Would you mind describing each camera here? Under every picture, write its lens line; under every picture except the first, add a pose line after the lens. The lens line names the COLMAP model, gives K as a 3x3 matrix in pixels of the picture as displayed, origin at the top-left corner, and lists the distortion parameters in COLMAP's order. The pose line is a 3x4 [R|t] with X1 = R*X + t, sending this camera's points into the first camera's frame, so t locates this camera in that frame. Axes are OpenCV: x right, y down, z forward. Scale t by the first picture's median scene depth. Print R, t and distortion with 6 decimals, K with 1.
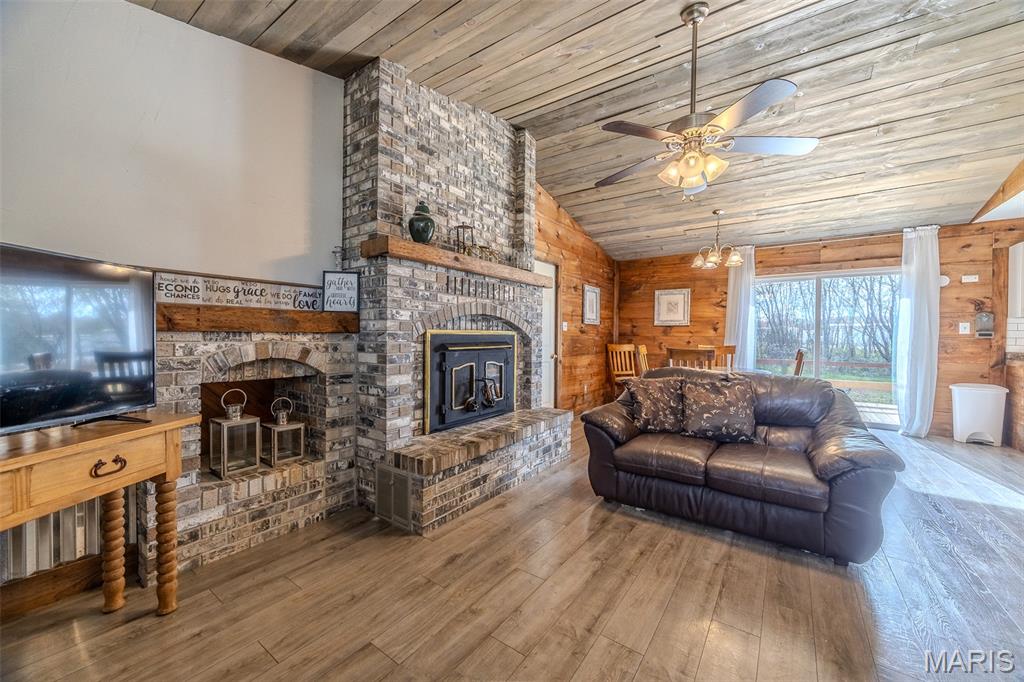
lens RADIAL K [[388.5, 0, 515.9], [0, 388.5, 340.0], [0, 0, 1]] dist [-0.002807, -0.000239]
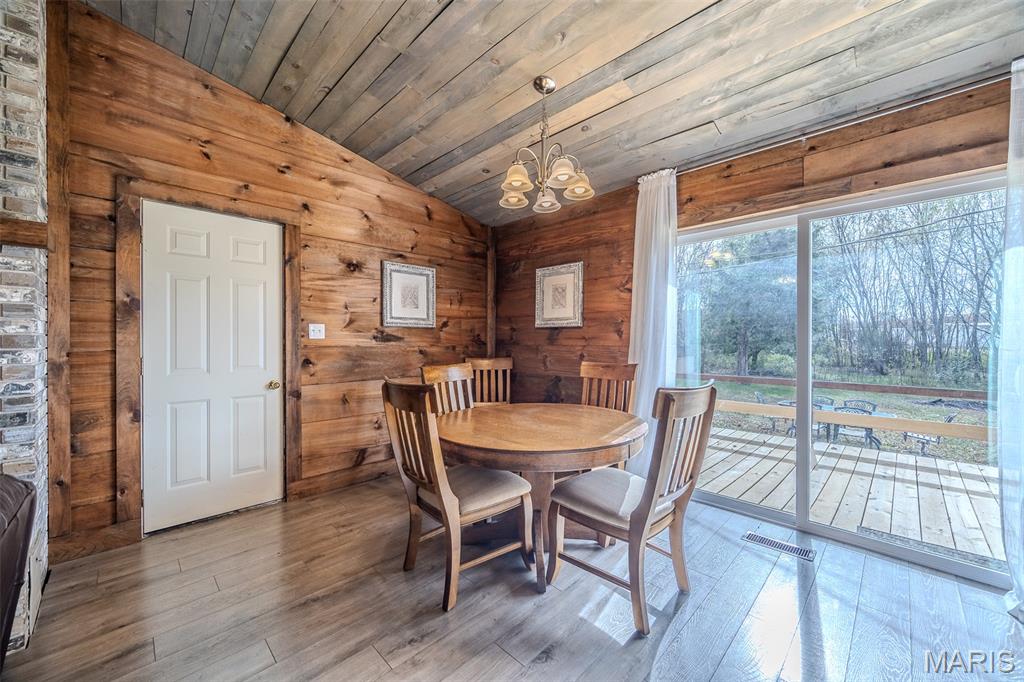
lens RADIAL K [[388.5, 0, 516.7], [0, 388.5, 342.4], [0, 0, 1]] dist [-0.002807, -0.000239]
pose [[0.987546, -0.009503, -0.157045, 0.671908], [0.008507, 0.999939, -0.007014, -0.016556], [0.157102, 0.005591, 0.987567, 0.640764]]
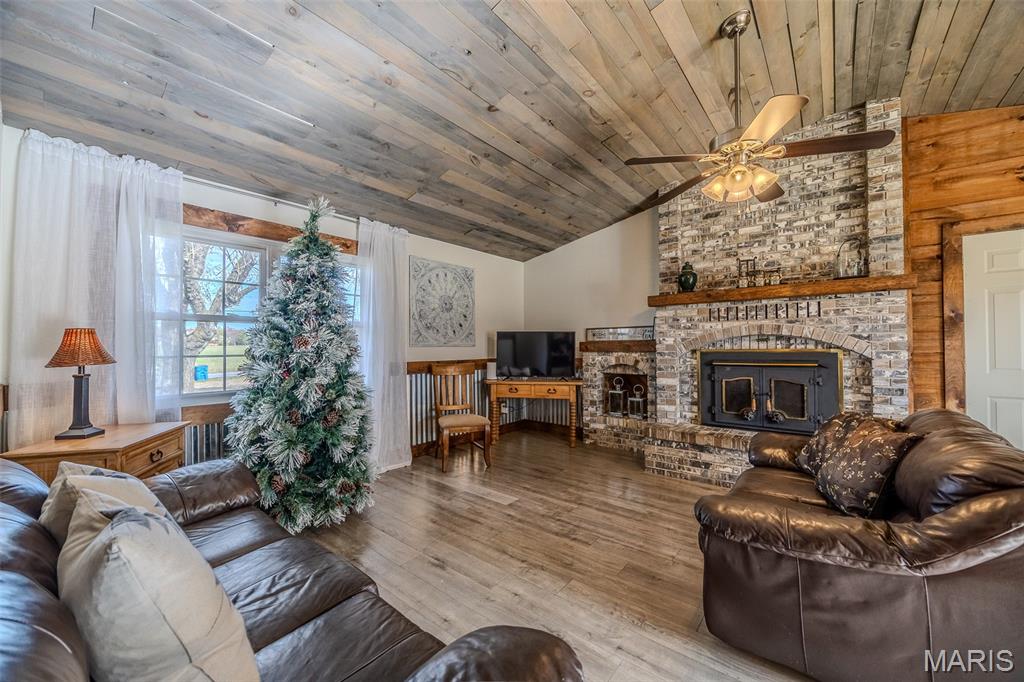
lens RADIAL K [[388.5, 0, 513.7], [0, 388.5, 341.5], [0, 0, 1]] dist [-0.002807, -0.000239]
pose [[-0.067731, -0.024136, -0.997412, 0.836381], [-0.006178, 0.999698, -0.023772, -0.012018], [0.997685, 0.004552, -0.067859, 0.298197]]
